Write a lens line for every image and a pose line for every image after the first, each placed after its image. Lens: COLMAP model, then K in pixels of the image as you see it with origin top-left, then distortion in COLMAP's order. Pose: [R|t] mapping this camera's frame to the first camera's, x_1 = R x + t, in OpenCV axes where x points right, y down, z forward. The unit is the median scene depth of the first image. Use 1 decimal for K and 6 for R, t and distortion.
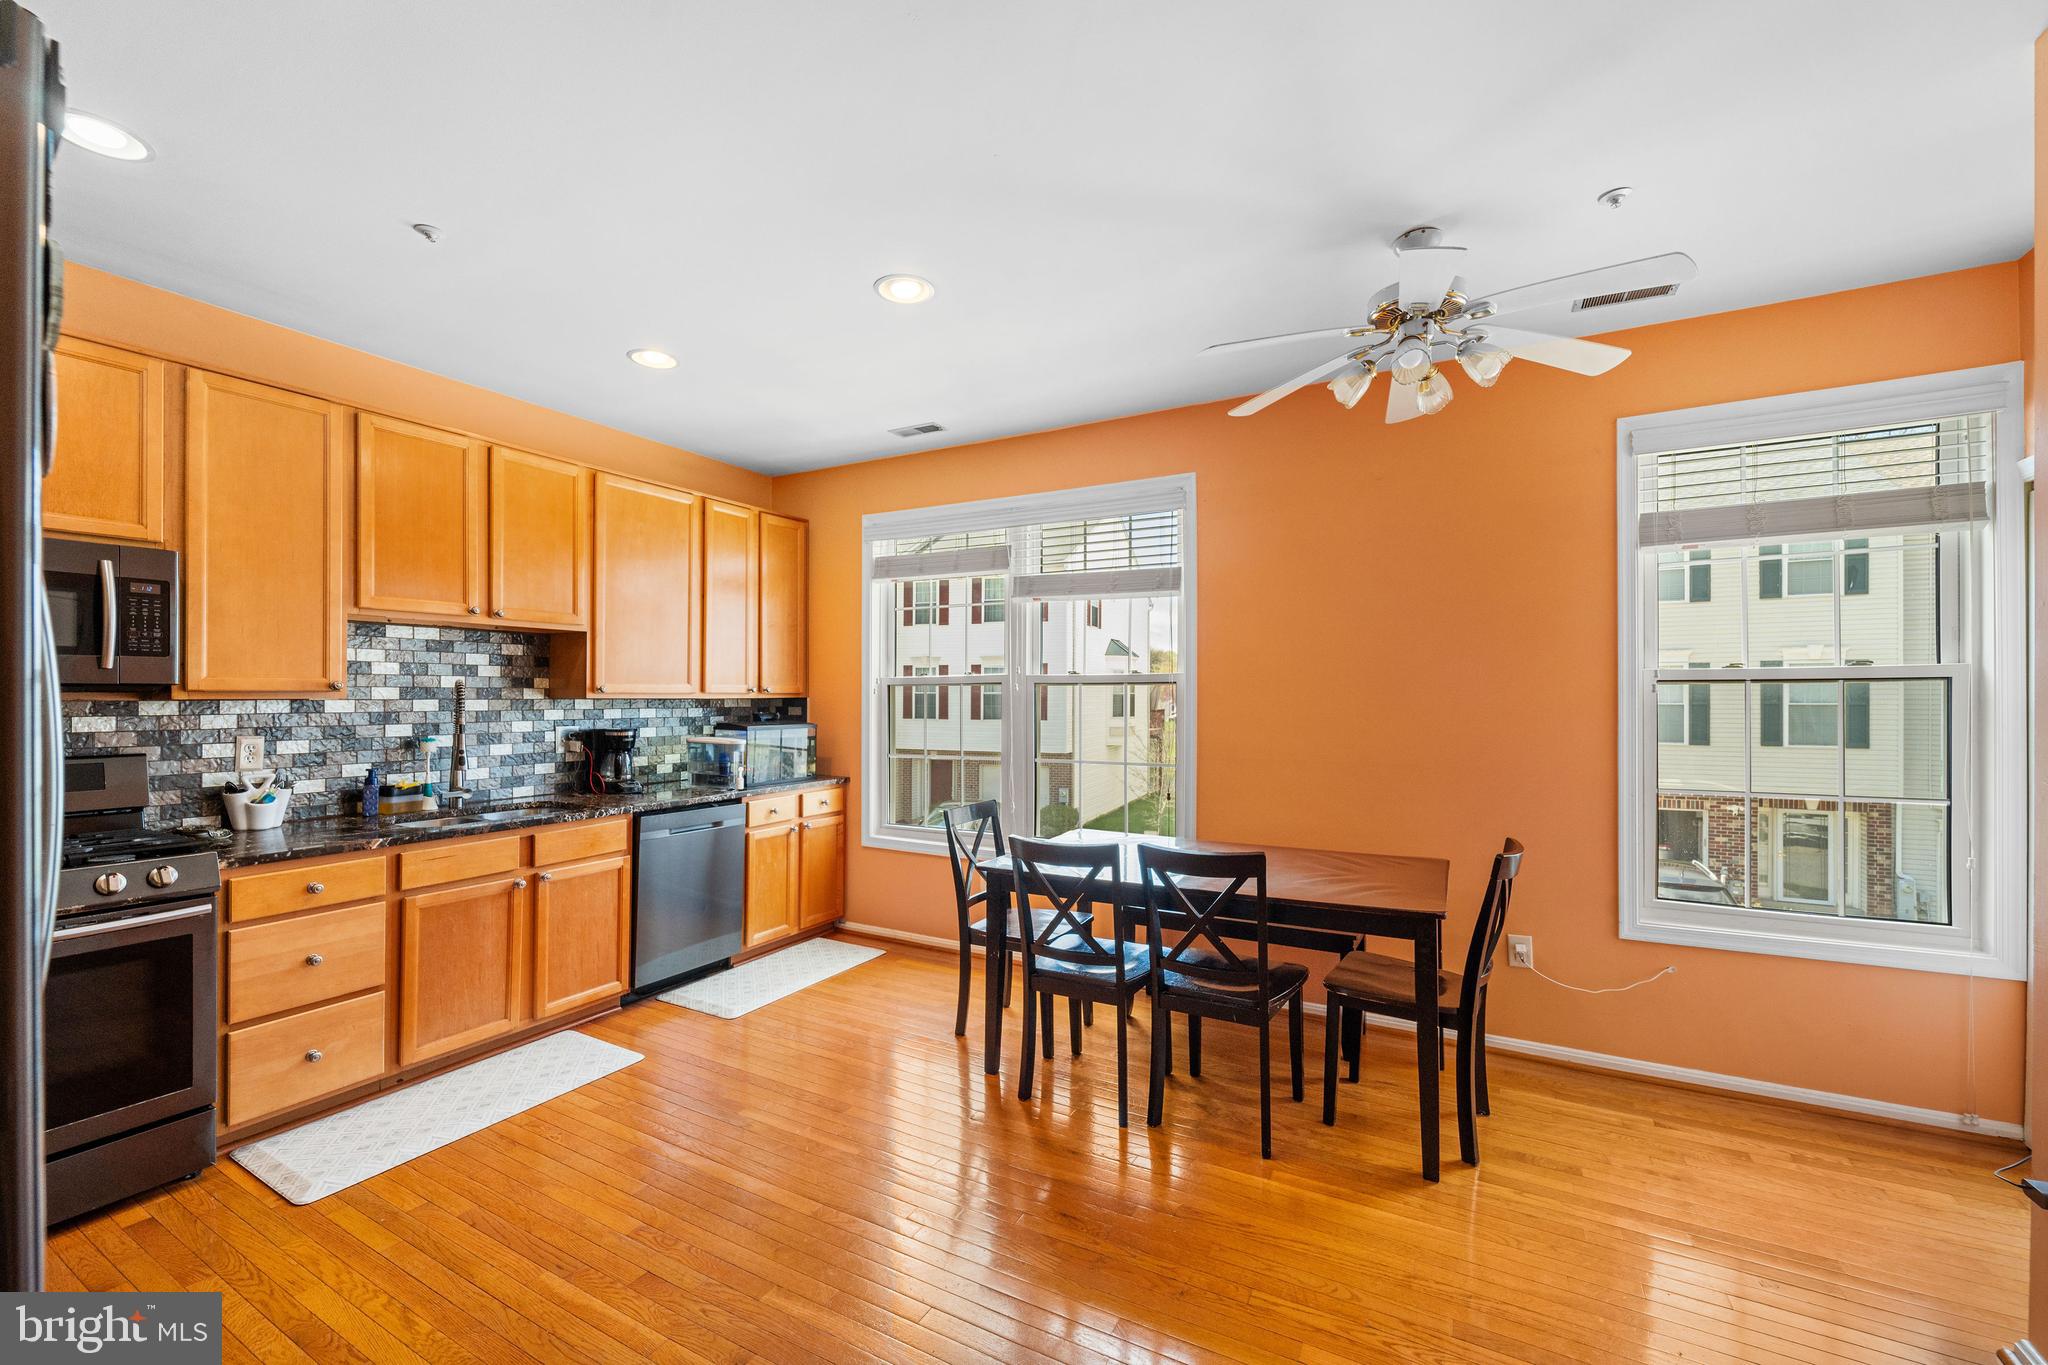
lens RADIAL K [[819.5, 0, 1006.2], [0, 819.5, 702.0], [0, 0, 1]] dist [0.003941, -0.002334]
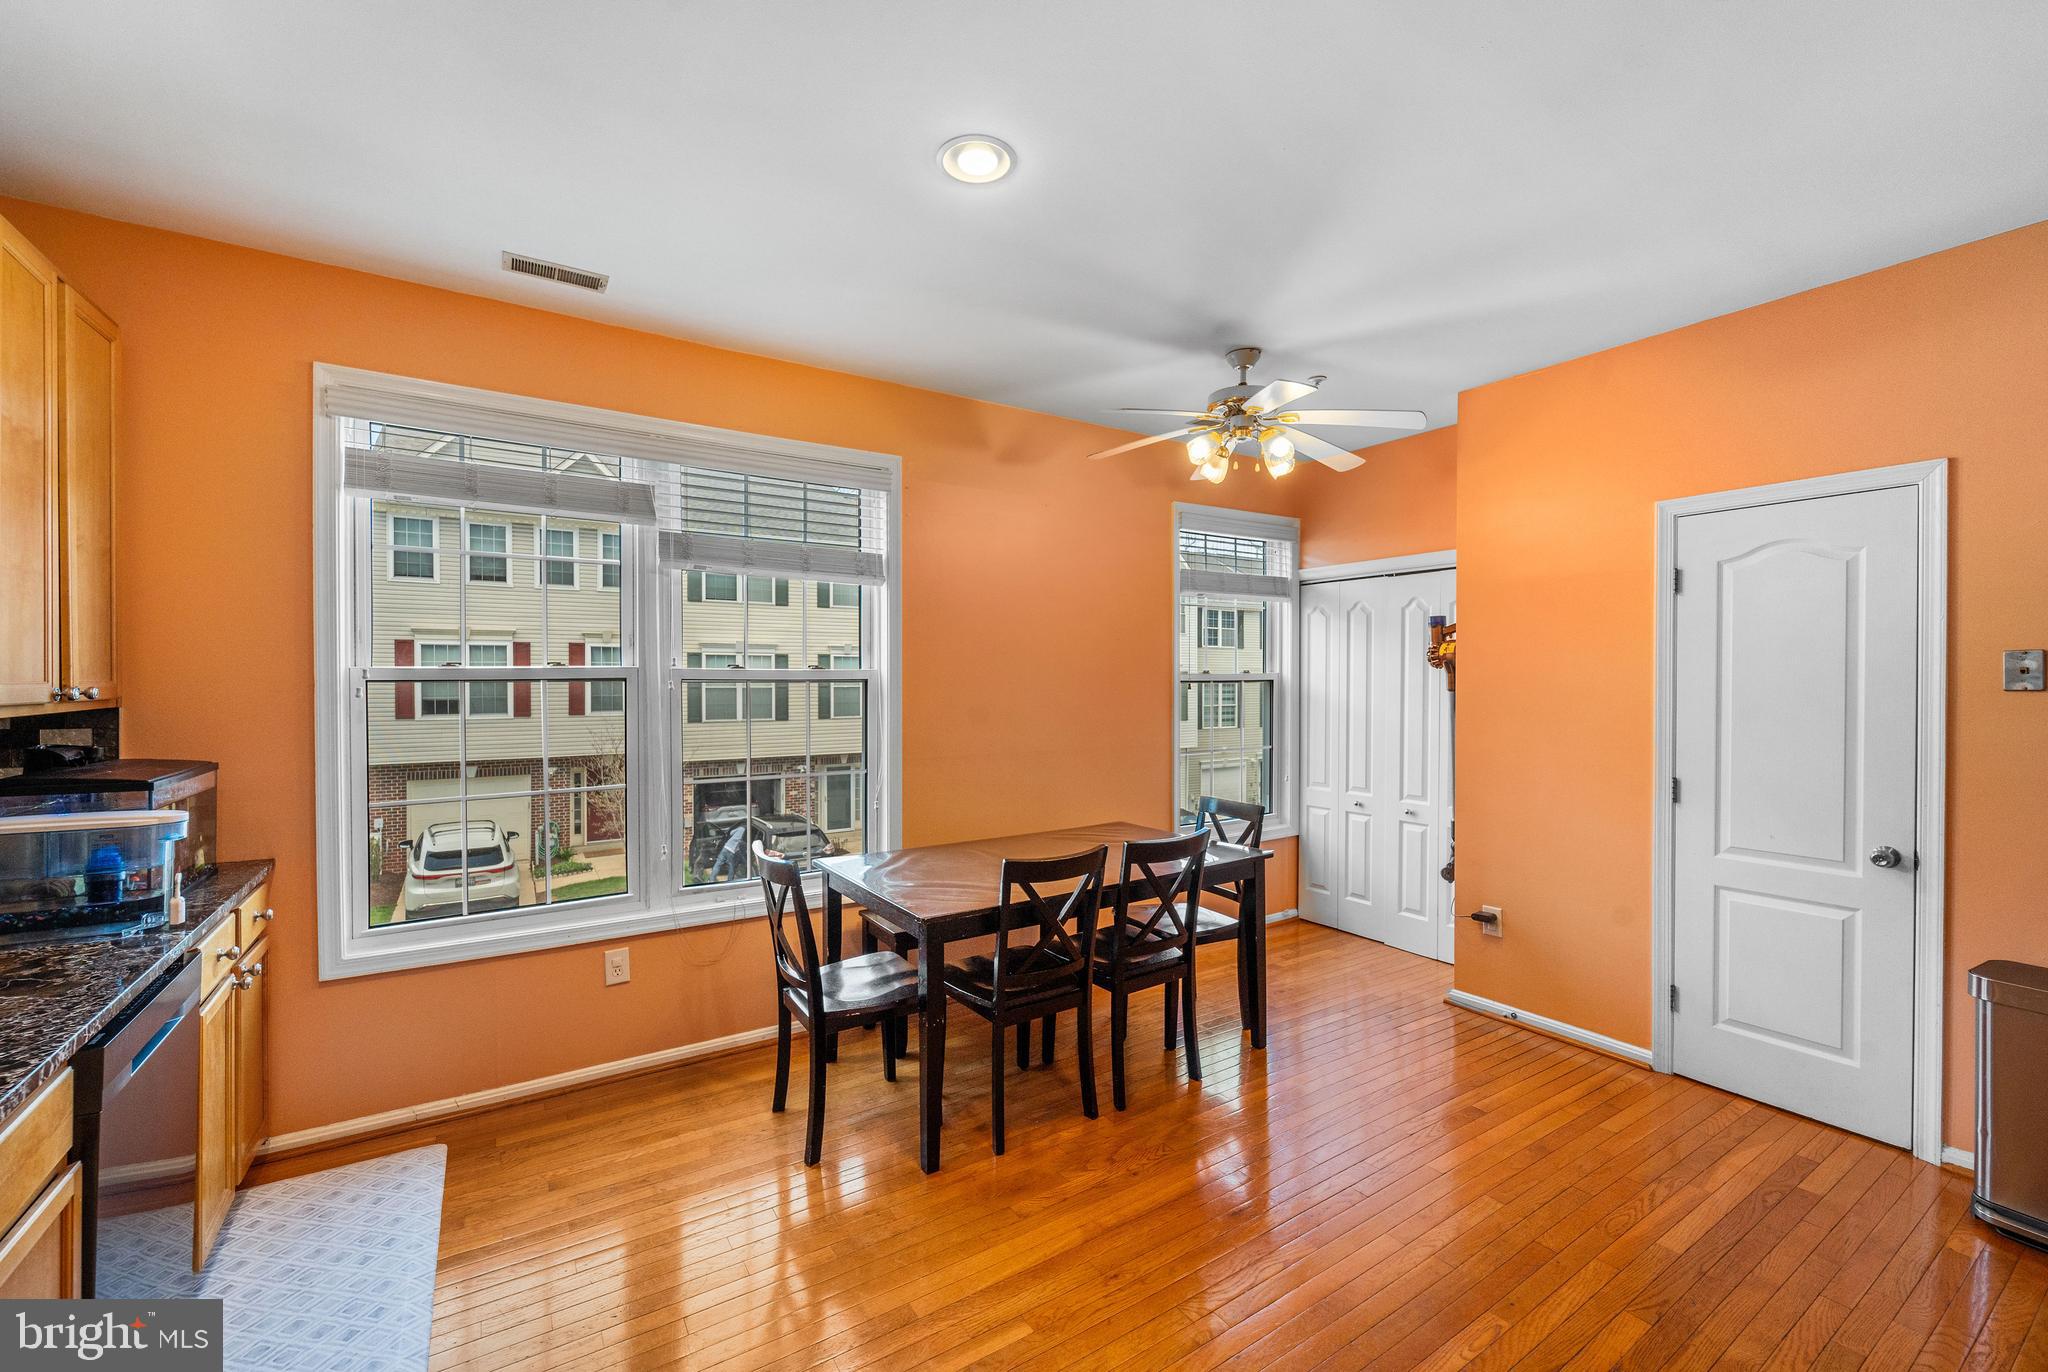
lens RADIAL K [[819.5, 0, 1035.1], [0, 819.5, 680.3], [0, 0, 1]] dist [0.003941, -0.002334]
pose [[0.440880, -0.005140, 0.897551, -0.605803], [0.013621, 0.999907, -0.000965, -0.017940], [-0.897463, 0.012651, 0.440909, 0.462543]]
